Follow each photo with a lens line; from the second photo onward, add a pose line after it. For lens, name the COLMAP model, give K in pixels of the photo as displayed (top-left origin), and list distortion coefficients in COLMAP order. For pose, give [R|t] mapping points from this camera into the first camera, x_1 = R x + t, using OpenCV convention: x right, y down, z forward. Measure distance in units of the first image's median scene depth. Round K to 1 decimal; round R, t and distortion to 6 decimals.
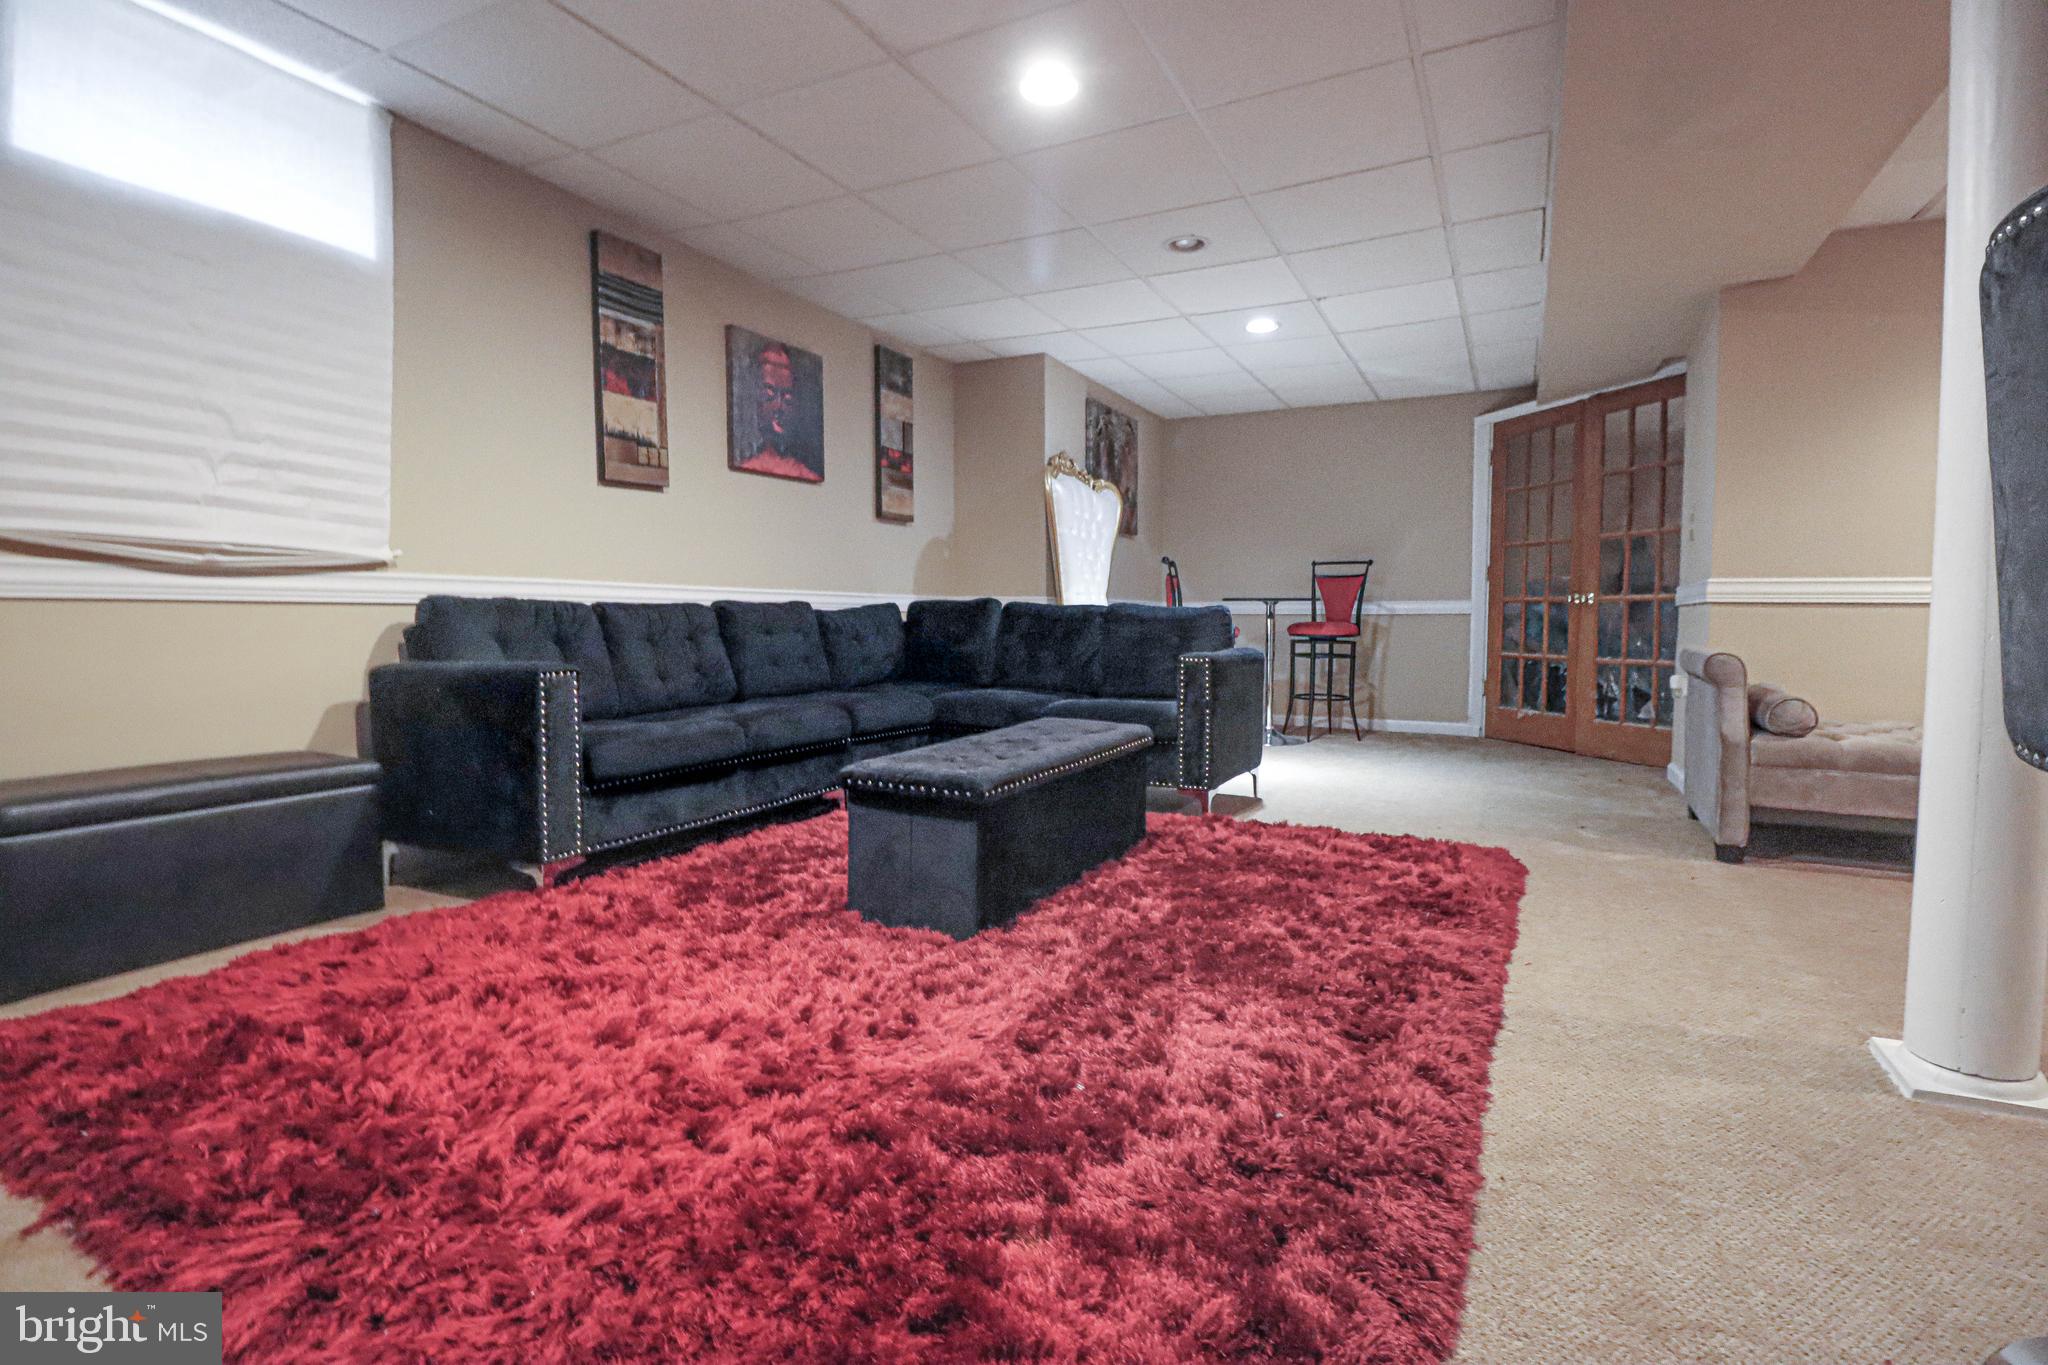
lens RADIAL K [[973.7, 0, 1028.5], [0, 973.7, 675.1], [0, 0, 1]] dist [-0.007093, -0.005233]
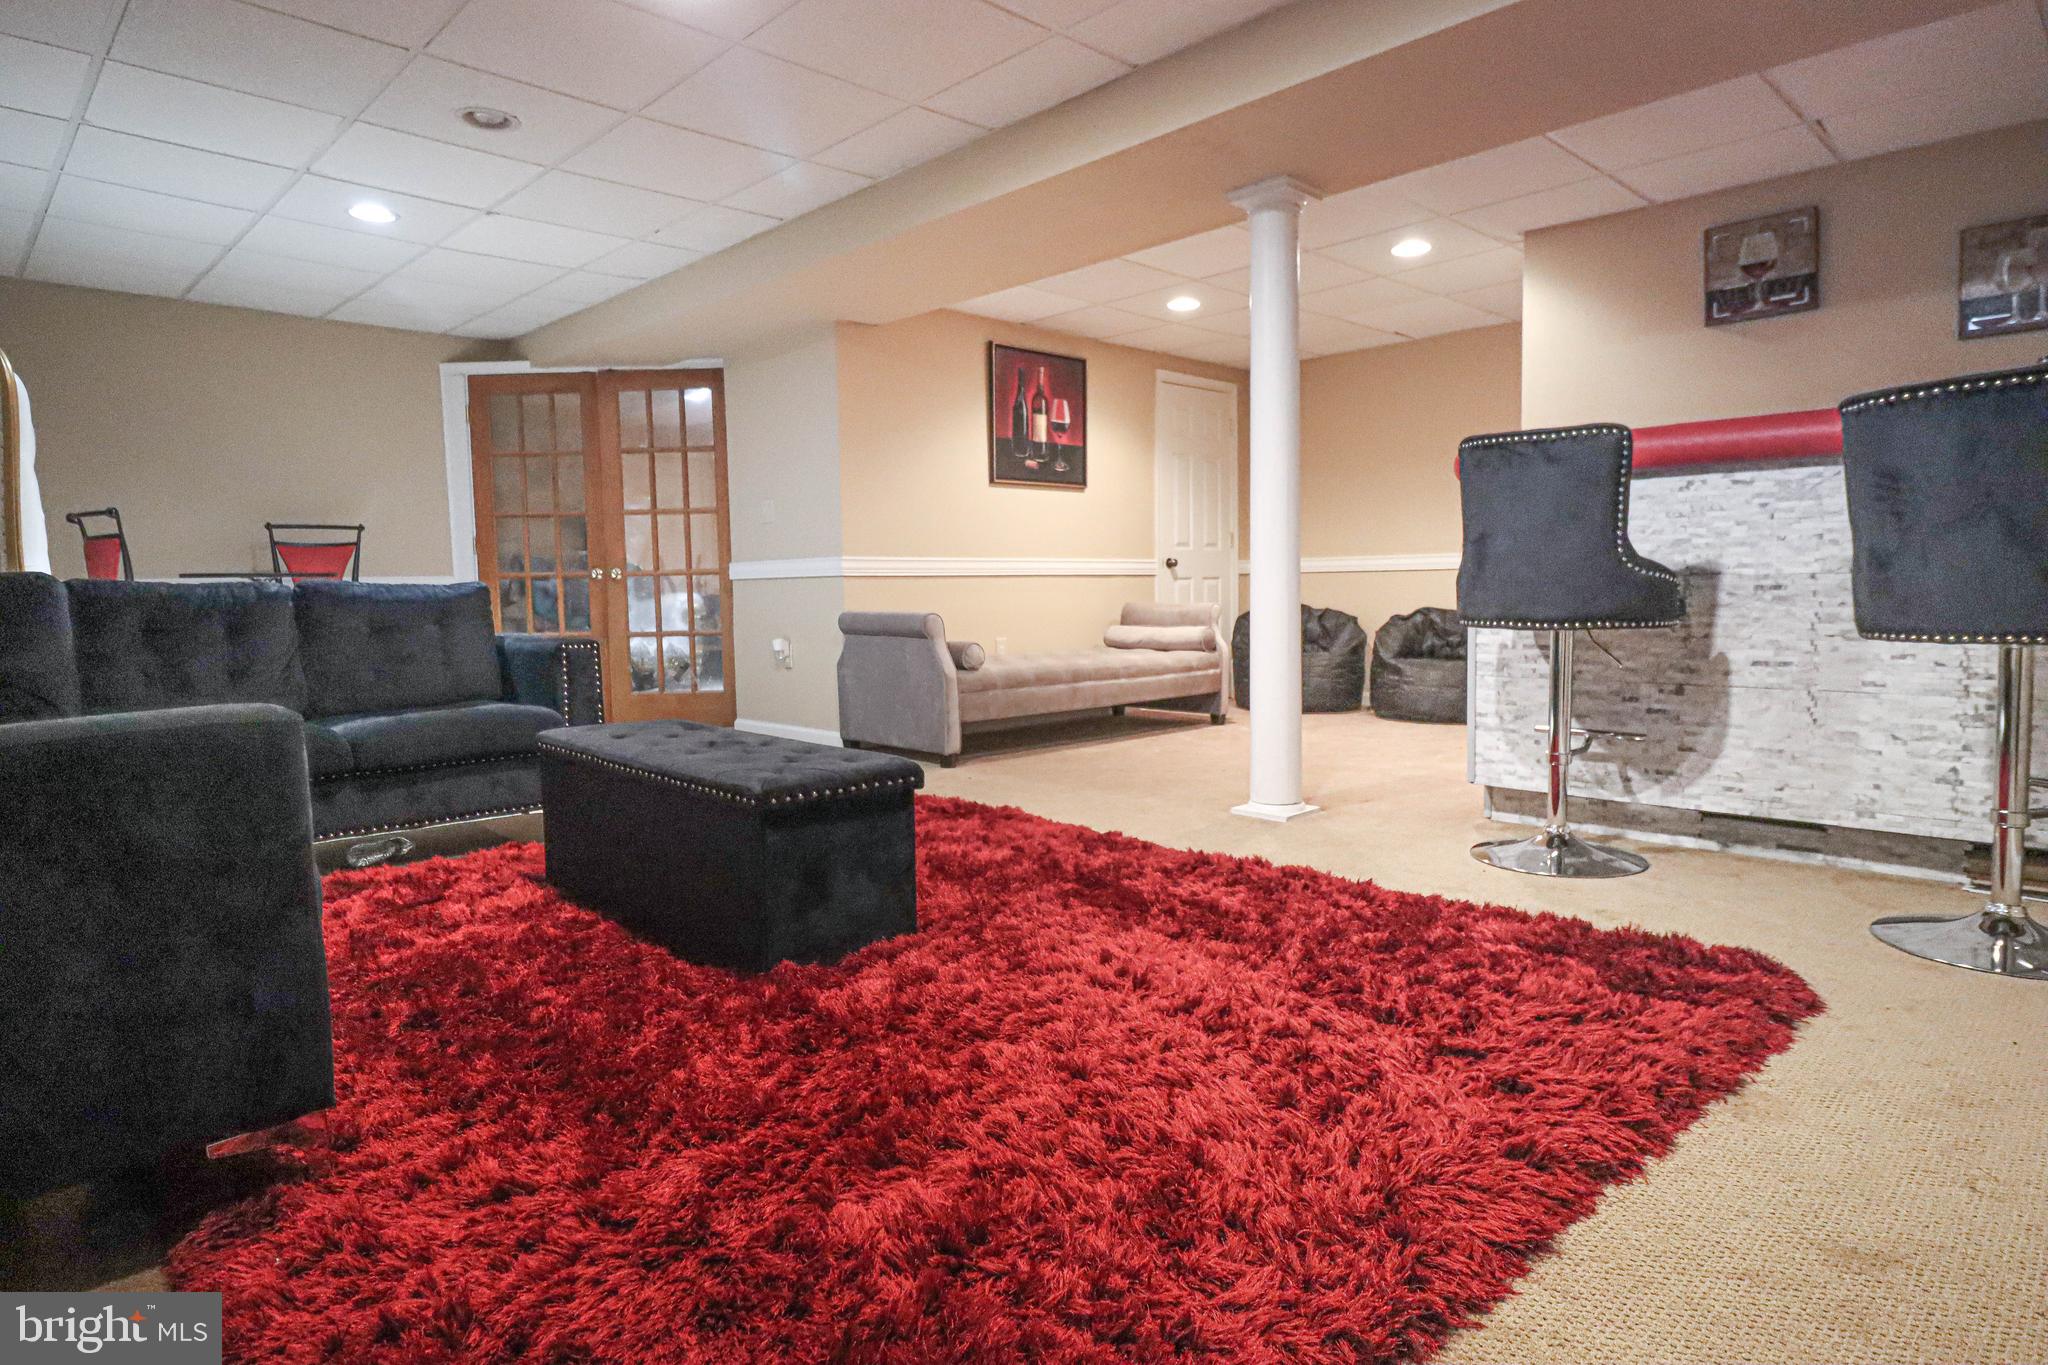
lens RADIAL K [[1176.2, 0, 1027.2], [0, 1176.2, 682.2], [0, 0, 1]] dist [-0.000866, -0.000120]
pose [[0.332237, -0.081314, 0.939684, -0.397182], [0.075202, 0.995389, 0.059546, -0.007729], [-0.940193, 0.050883, 0.336820, 0.185065]]
